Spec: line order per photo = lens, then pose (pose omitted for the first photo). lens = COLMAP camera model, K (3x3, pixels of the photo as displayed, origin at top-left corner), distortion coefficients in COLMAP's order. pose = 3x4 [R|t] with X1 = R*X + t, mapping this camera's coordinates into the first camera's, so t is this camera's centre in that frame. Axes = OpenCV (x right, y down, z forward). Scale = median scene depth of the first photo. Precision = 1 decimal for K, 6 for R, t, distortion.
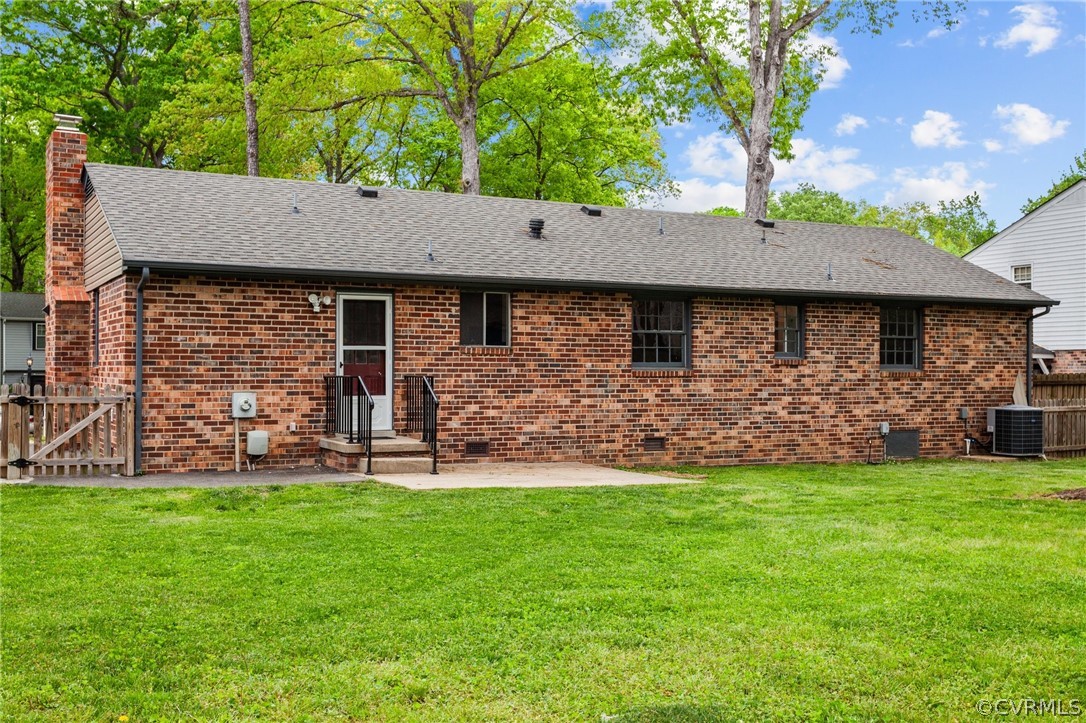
lens RADIAL K [[1214.5, 0, 542.0], [0, 1214.5, 365.6], [0, 0, 1]] dist [0.016270, 0.000000]
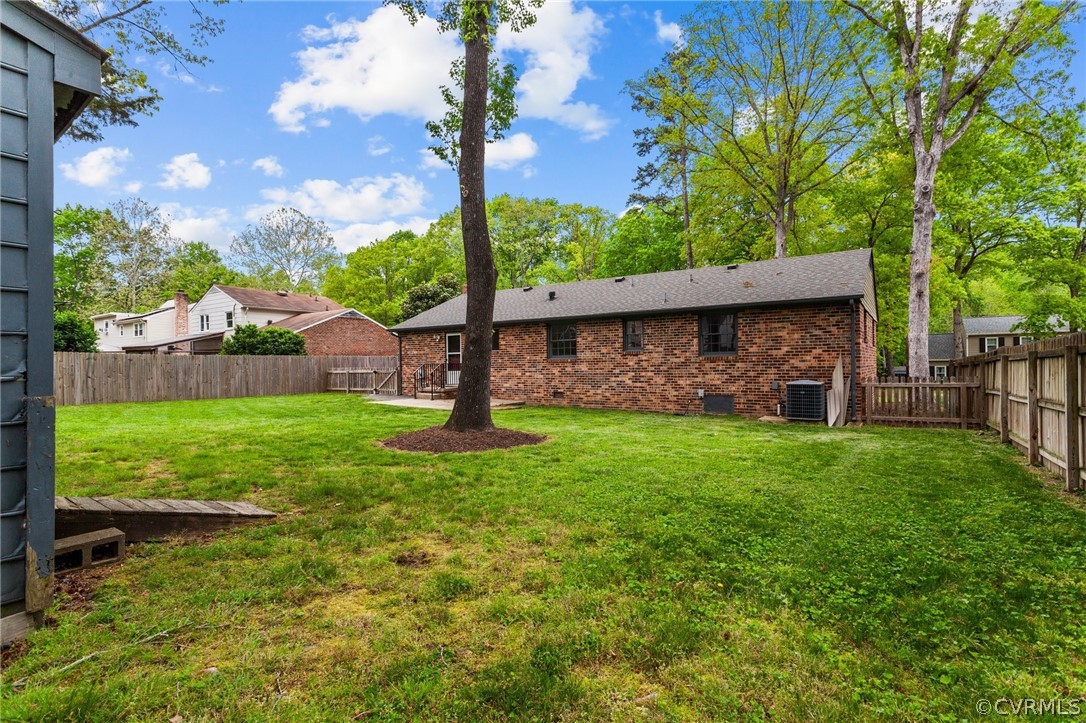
lens RADIAL K [[515.3, 0, 539.5], [0, 515.3, 365.3], [0, 0, 1]] dist [-0.000413, 0.005583]
pose [[0.464870, -0.007999, -0.885343, 0.839609], [0.016163, 0.999869, -0.000547, 0.013811], [0.885232, -0.014056, 0.464938, 0.558379]]
